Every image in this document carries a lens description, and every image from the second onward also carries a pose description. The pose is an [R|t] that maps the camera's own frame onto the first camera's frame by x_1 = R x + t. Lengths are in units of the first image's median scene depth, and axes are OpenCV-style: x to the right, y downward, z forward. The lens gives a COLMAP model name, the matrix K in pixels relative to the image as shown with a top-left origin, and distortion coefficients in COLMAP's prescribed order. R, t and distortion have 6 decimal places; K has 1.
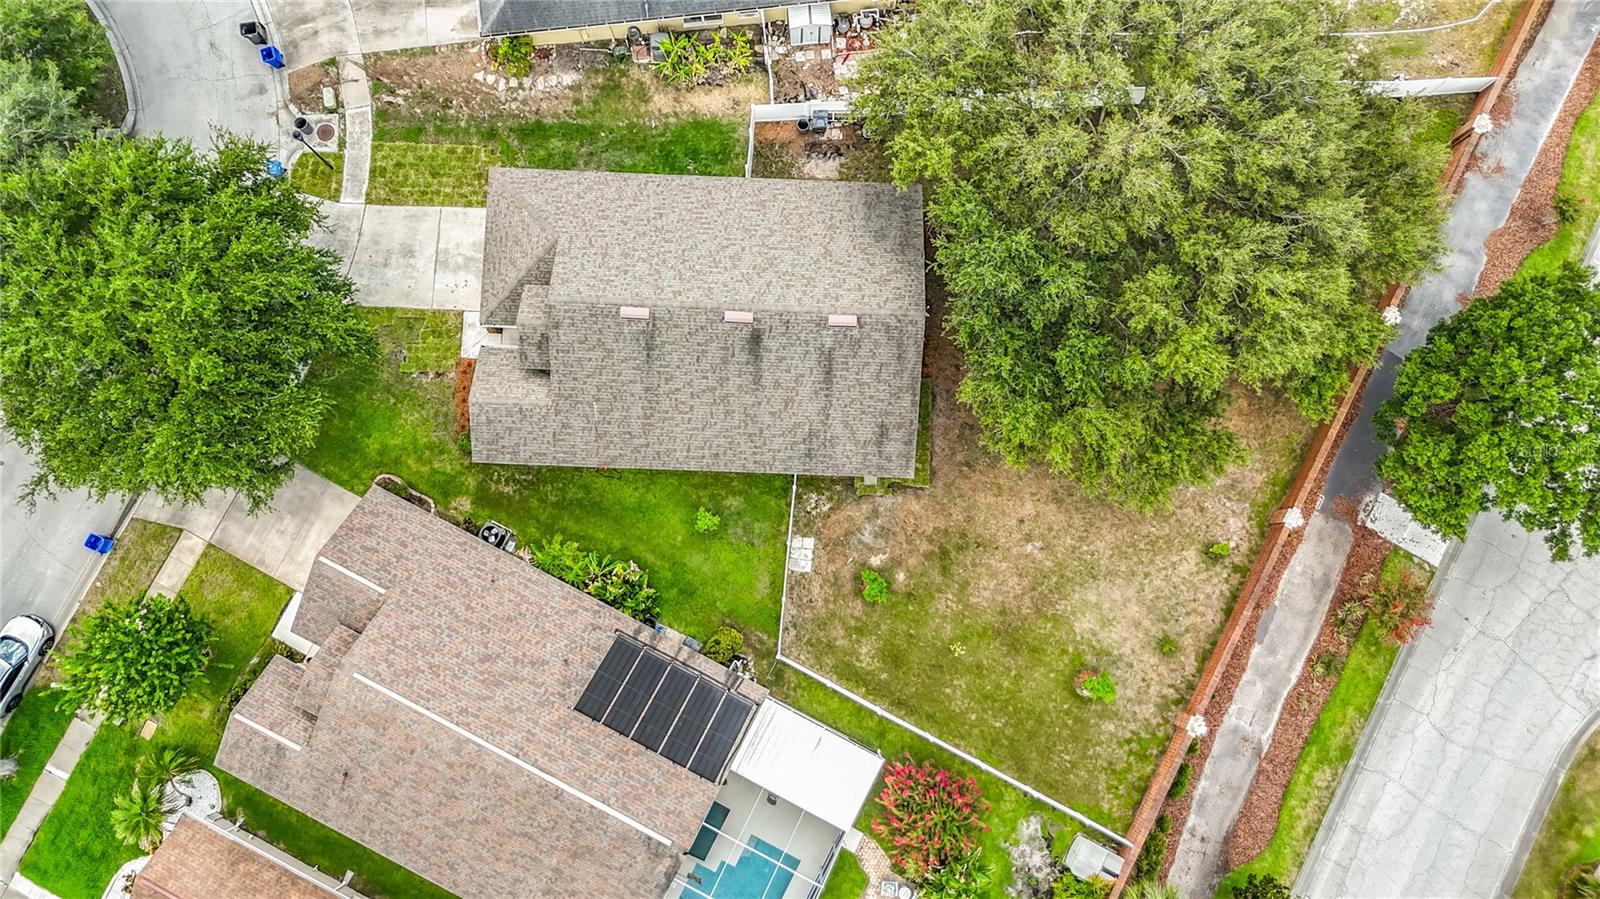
lens RADIAL K [[1171.7, 0, 800.0], [0, 1171.7, 449.5], [0, 0, 1]] dist [0.055162, -0.057034]
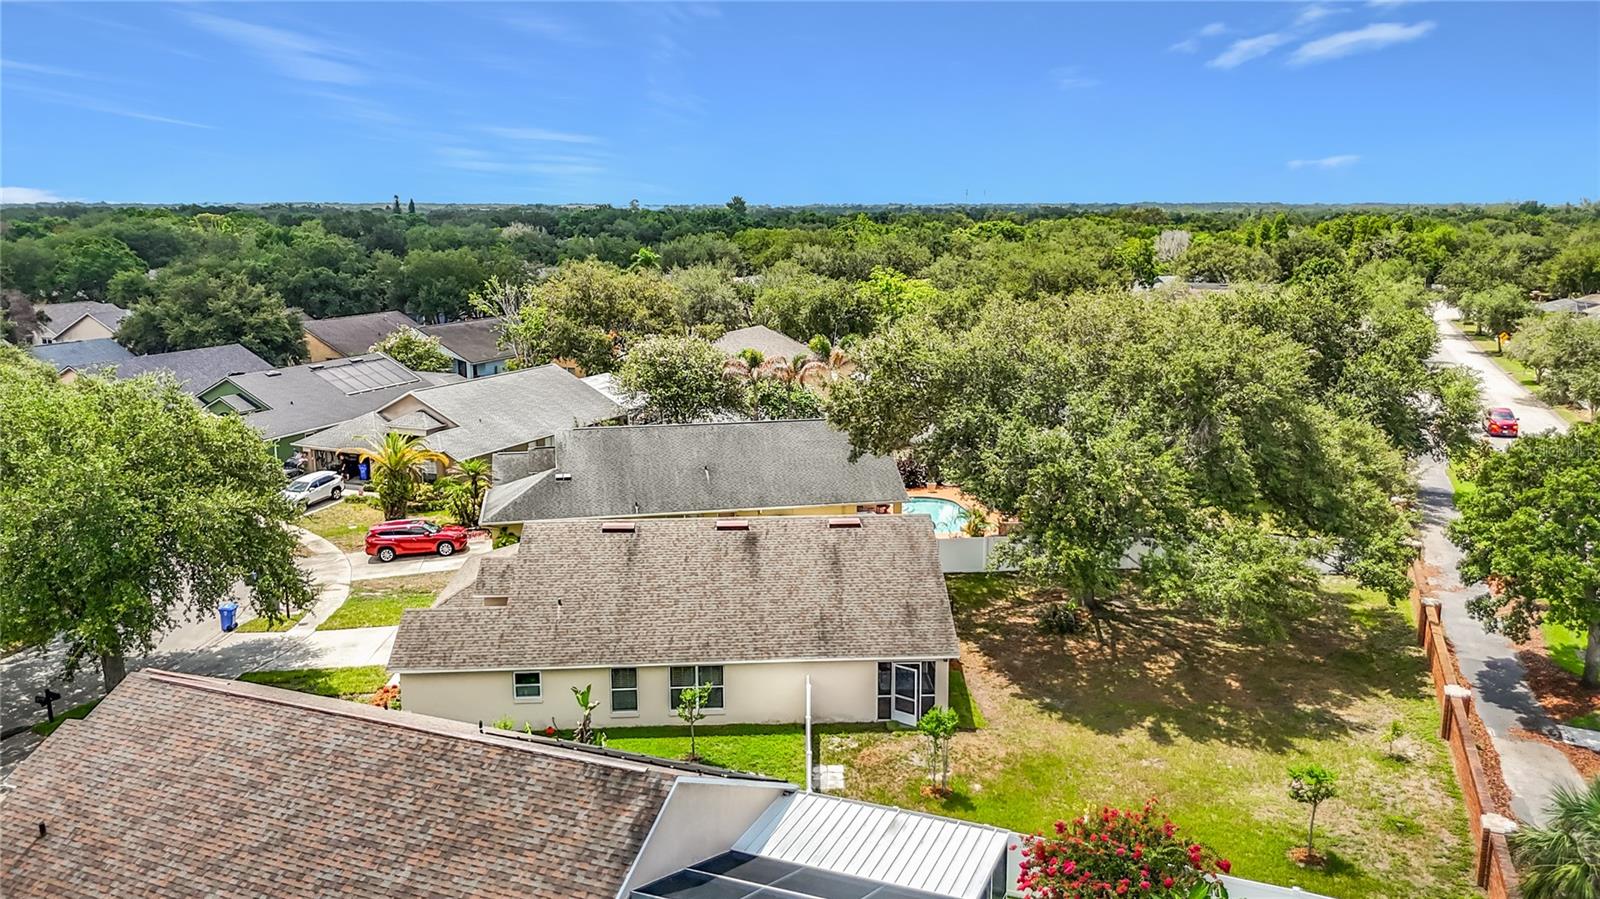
lens RADIAL K [[1205.8, 0, 796.7], [0, 1205.8, 399.7], [0, 0, 1]] dist [0.035032, -0.076049]
pose [[0.996256, -0.015455, 0.085064, -0.076807], [0.086017, 0.276277, -0.957221, 0.734996], [-0.008708, 0.960954, 0.276571, 0.611735]]
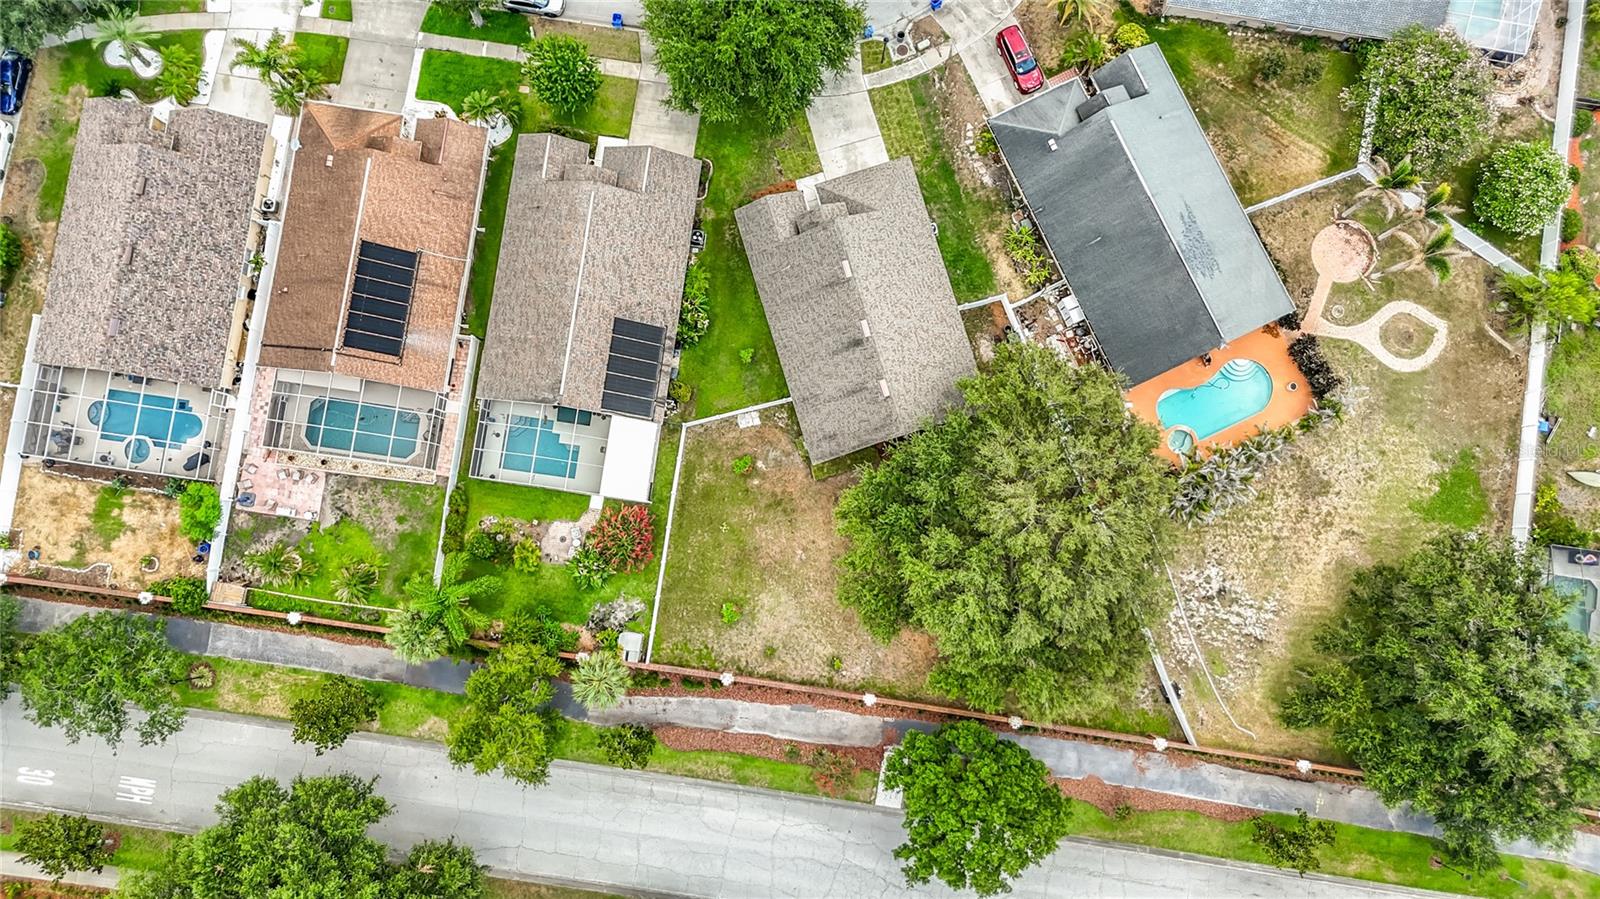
lens RADIAL K [[1199.0, 0, 806.0], [0, 1199.0, 444.3], [0, 0, 1]] dist [0.079289, -0.000995]
pose [[0.330390, 0.939645, -0.088937, 0.213935], [-0.936665, 0.338018, 0.091663, -0.128525], [0.116193, 0.053020, 0.991811, -0.647902]]
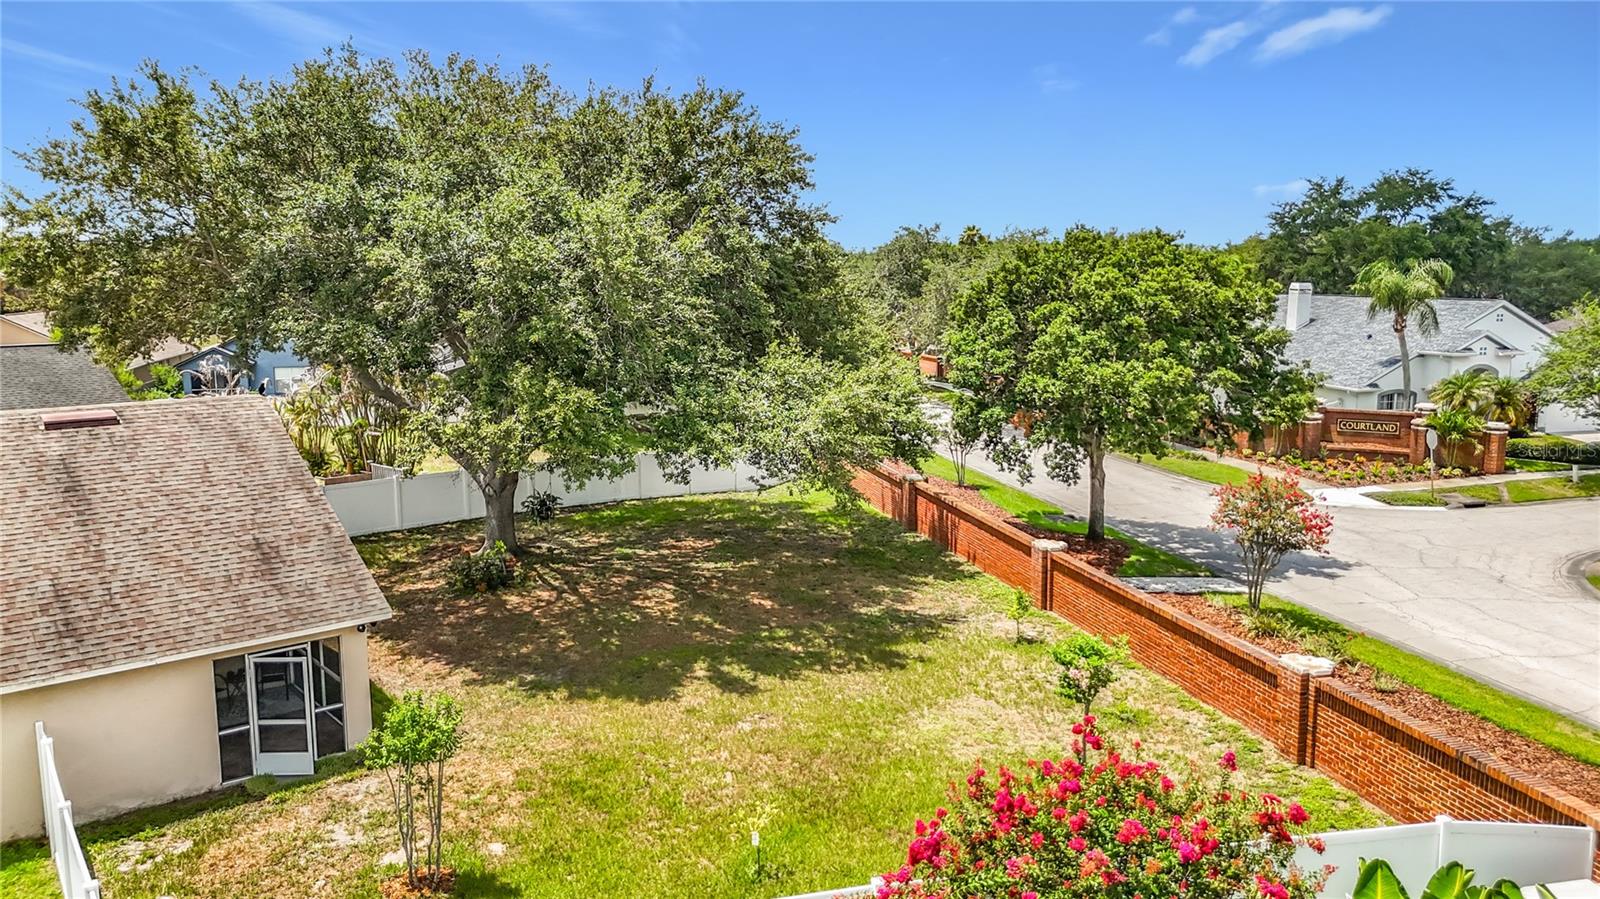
lens RADIAL K [[1171.7, 0, 800.0], [0, 1171.7, 449.5], [0, 0, 1]] dist [0.055162, -0.057034]
pose [[0.741467, -0.103743, 0.662921, -0.059543], [0.666230, 0.231289, -0.708973, 0.385826], [-0.079776, 0.967338, 0.240610, 0.835266]]
